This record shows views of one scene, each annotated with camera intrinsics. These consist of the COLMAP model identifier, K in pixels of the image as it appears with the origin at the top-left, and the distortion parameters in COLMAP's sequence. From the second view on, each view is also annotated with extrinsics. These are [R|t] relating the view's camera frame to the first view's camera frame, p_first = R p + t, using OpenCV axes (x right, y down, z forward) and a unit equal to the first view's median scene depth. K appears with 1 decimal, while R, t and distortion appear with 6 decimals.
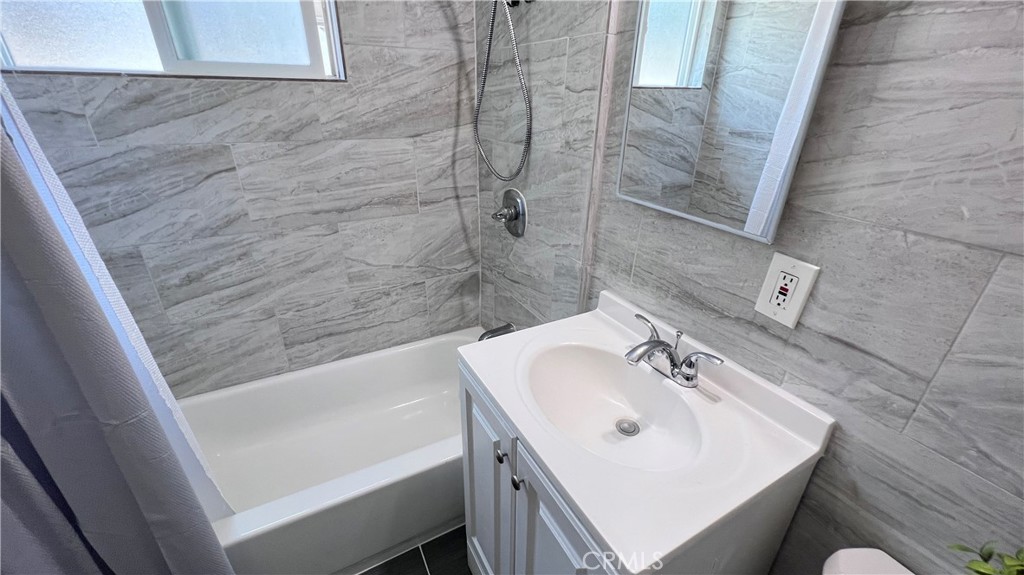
lens RADIAL K [[417.2, 0, 512.0], [0, 417.2, 290.7], [0, 0, 1]] dist [-0.000153, 0.000609]
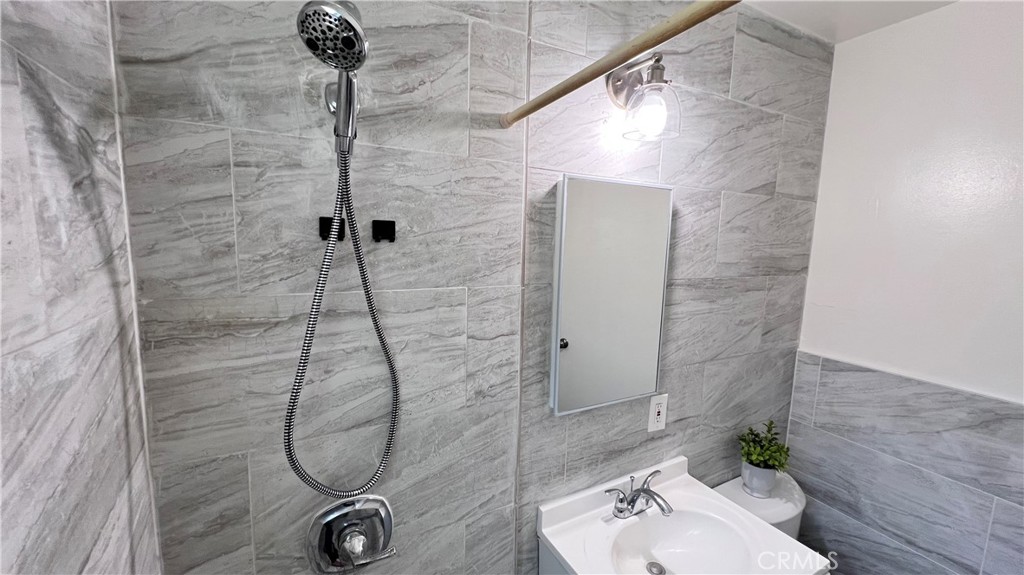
lens RADIAL K [[408.9, 0, 513.5], [0, 408.9, 287.4], [0, 0, 1]] dist [0.000547, 0.000440]
pose [[0.005169, -0.140229, 0.990106, -0.686414], [0.406275, 0.905014, 0.126056, -0.641058], [-0.913736, 0.401604, 0.061649, 0.810982]]
